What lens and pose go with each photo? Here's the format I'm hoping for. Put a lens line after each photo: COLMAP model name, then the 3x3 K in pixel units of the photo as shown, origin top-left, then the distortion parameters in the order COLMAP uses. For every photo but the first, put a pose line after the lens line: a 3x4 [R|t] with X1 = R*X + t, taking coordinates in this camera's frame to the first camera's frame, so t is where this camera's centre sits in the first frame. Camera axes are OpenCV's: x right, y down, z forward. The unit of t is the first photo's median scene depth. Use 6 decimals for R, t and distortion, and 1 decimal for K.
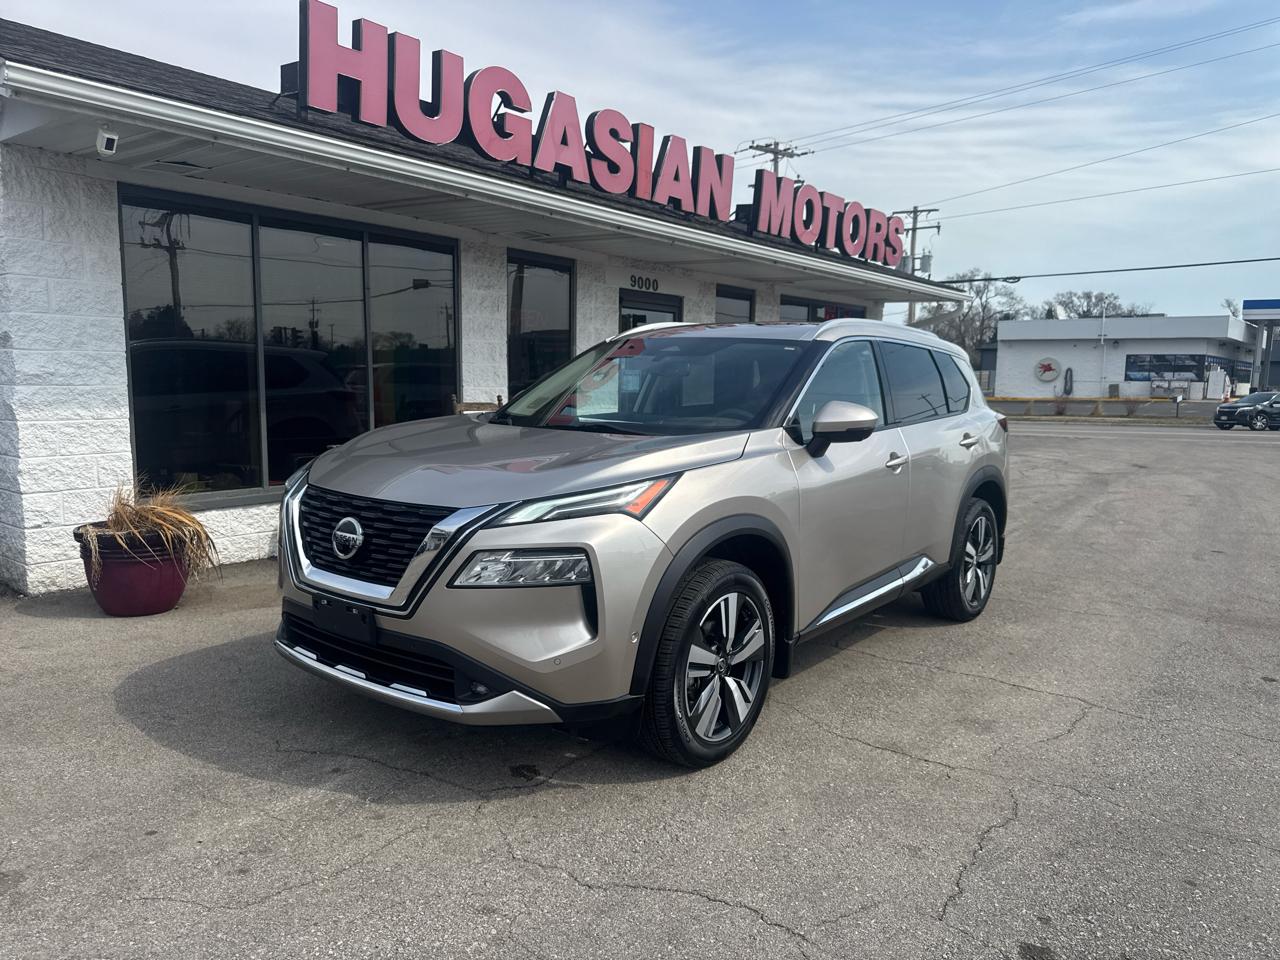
lens RADIAL K [[911.8, 0, 639.5], [0, 911.8, 497.2], [0, 0, 1]] dist [0.038399, -0.049756]
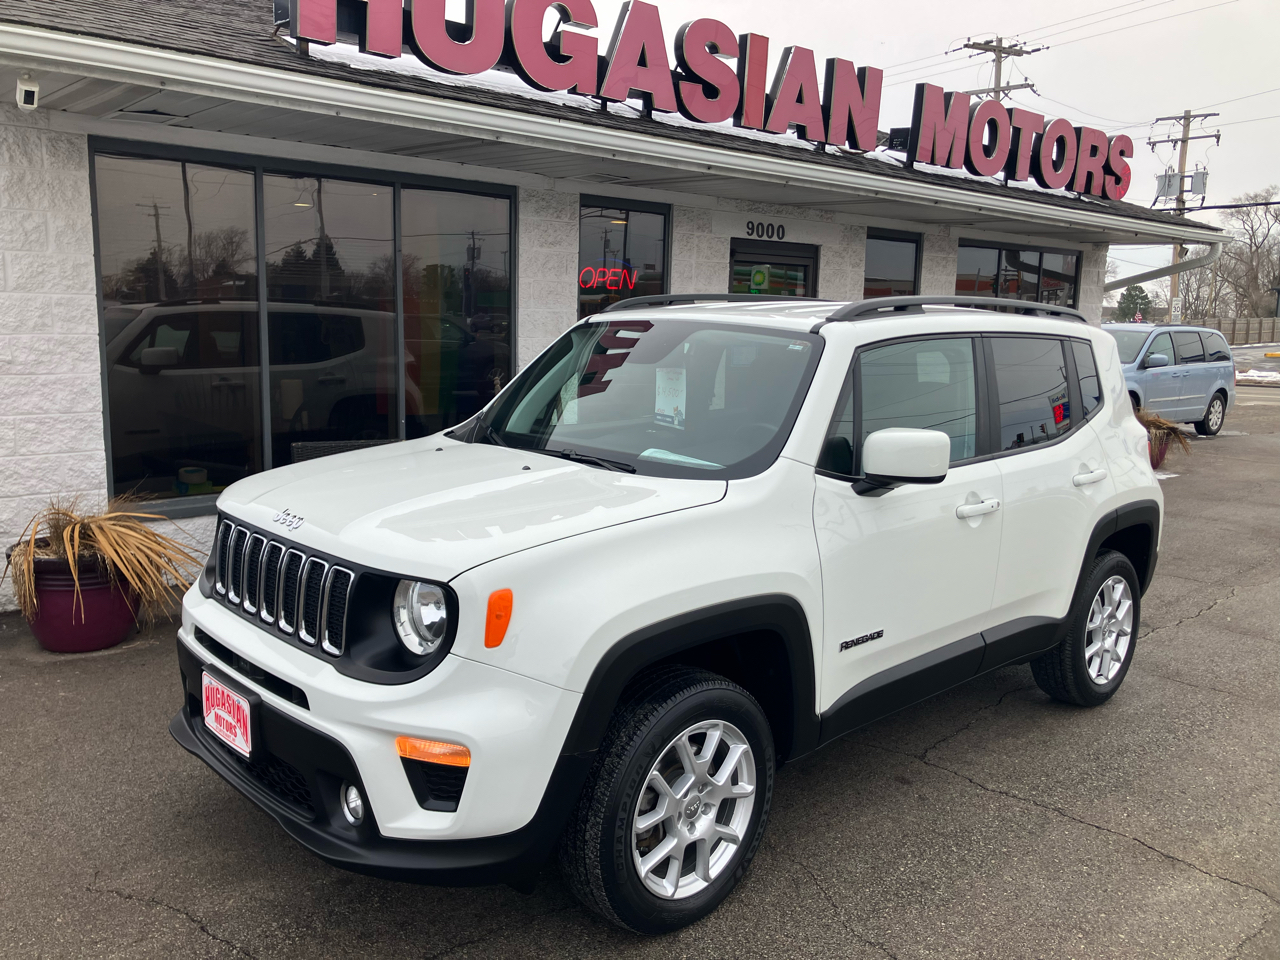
lens RADIAL K [[1055.6, 0, 629.6], [0, 1055.6, 471.8], [0, 0, 1]] dist [0.003986, 0.022457]
pose [[0.981496, 0.031411, -0.188891, 0.080040], [-0.029232, 0.999470, 0.014311, -0.039214], [0.189240, -0.008524, 0.981894, 0.080974]]
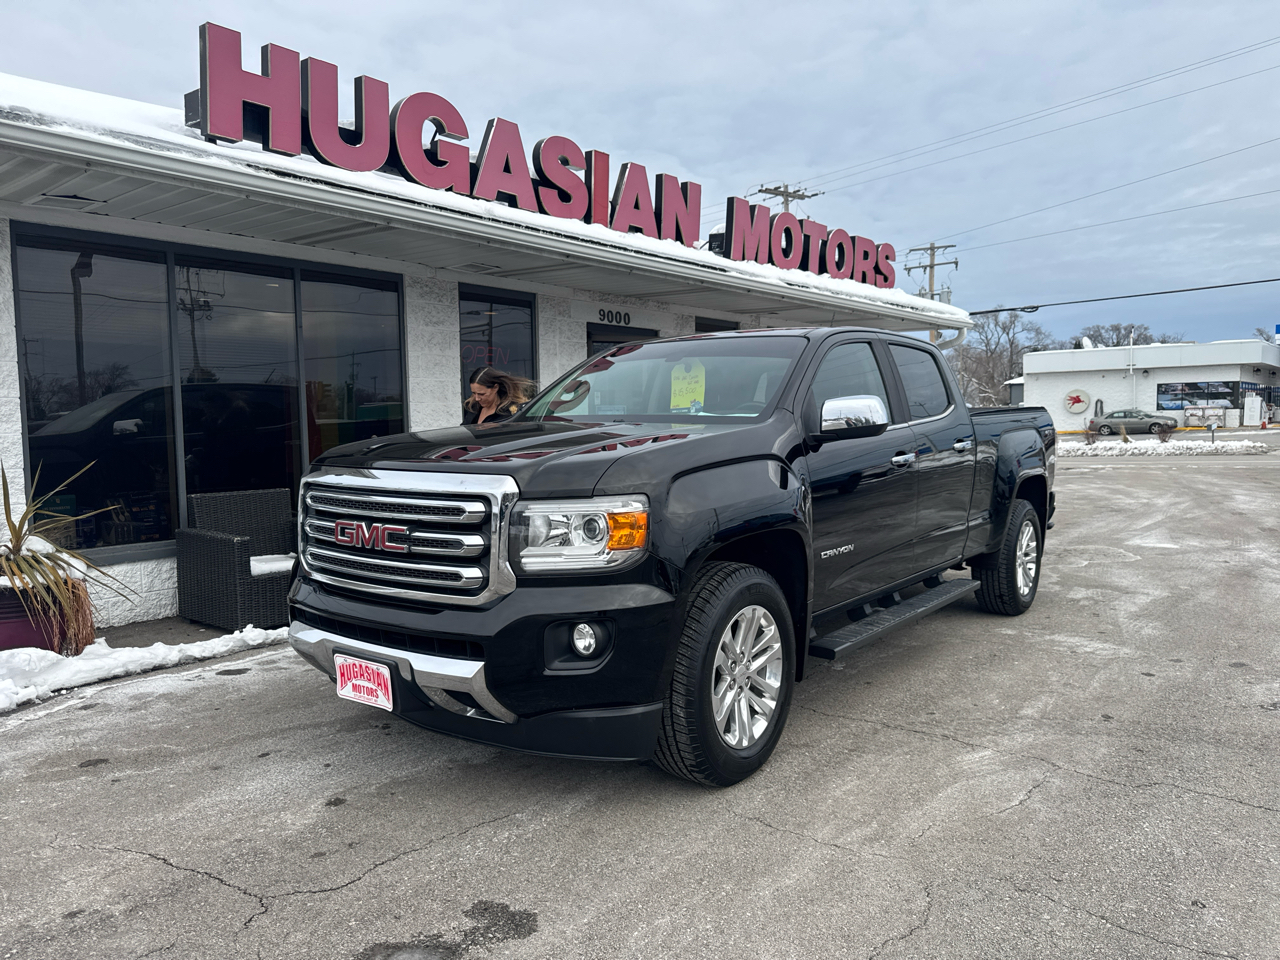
lens RADIAL K [[911.8, 0, 640.6], [0, 911.8, 484.5], [0, 0, 1]] dist [0.038399, -0.049756]
pose [[0.998975, -0.029340, -0.034475, 0.070390], [0.027055, 0.997519, -0.064988, 0.005756], [0.036296, 0.063989, 0.997290, 0.061919]]
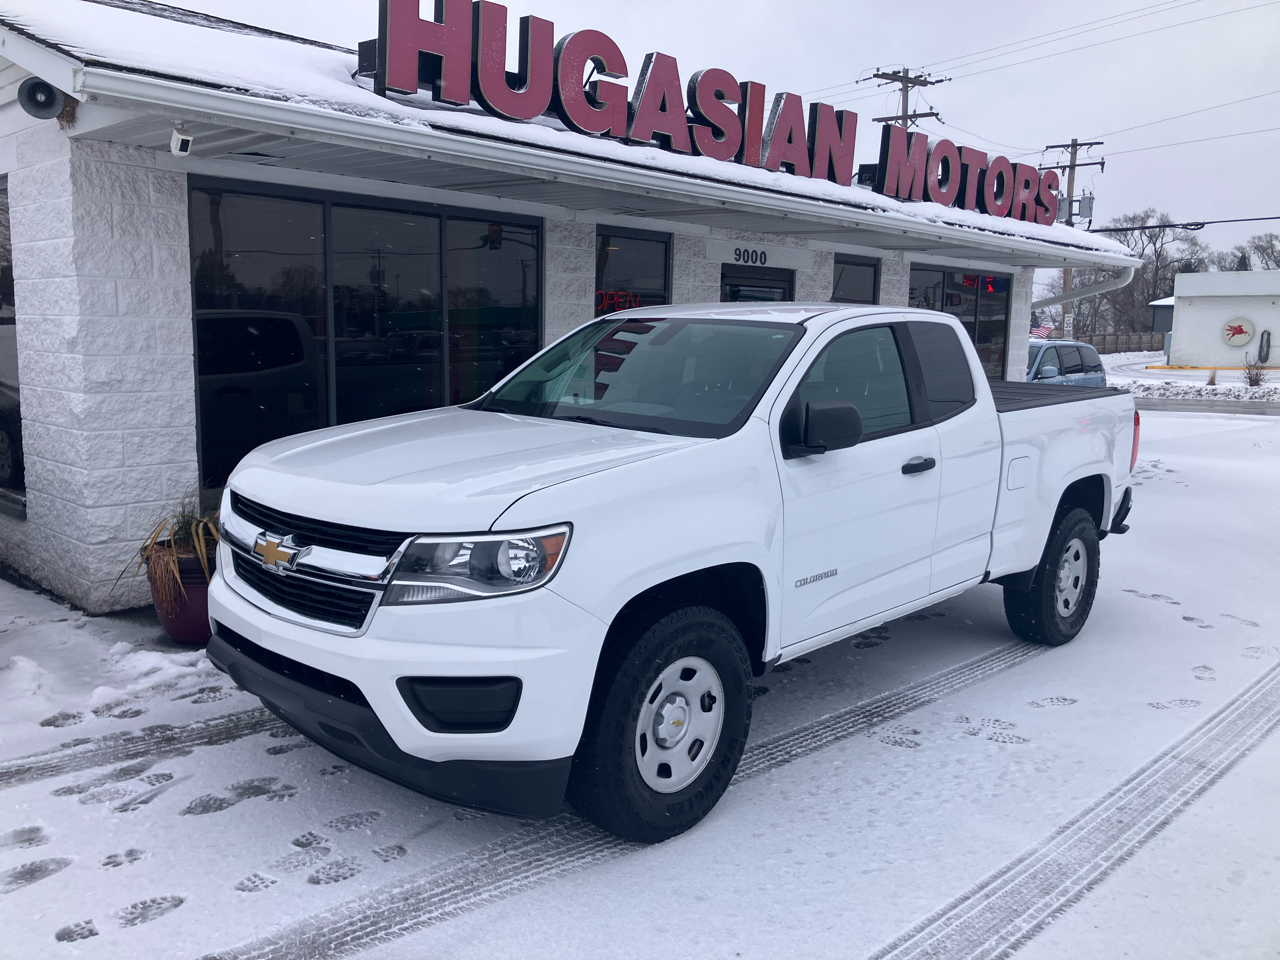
lens RADIAL K [[1055.6, 0, 630.8], [0, 1055.6, 473.6], [0, 0, 1]] dist [0.003986, 0.022457]
pose [[0.994851, 0.014245, -0.100346, -0.005058], [-0.014393, 0.999896, -0.000750, -0.028887], [0.100325, 0.002190, 0.994952, -0.016631]]
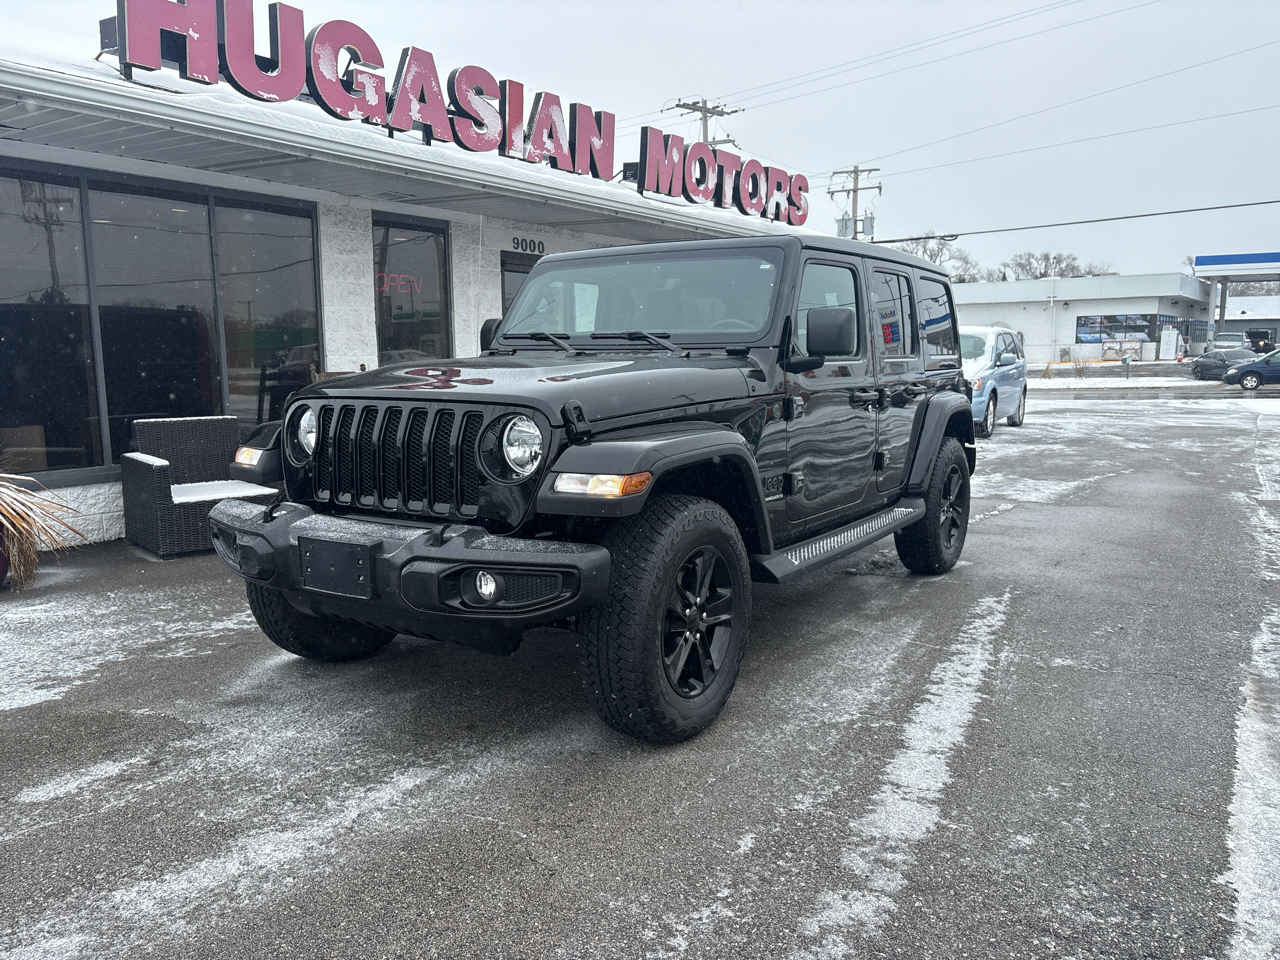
lens RADIAL K [[980.8, 0, 647.7], [0, 980.8, 478.6], [0, 0, 1]] dist [0.026568, -0.019235]
pose [[0.997487, -0.034269, 0.062011, 0.066707], [0.034512, 0.999400, -0.002838, 0.019444], [-0.061876, 0.004971, 0.998071, -0.040837]]
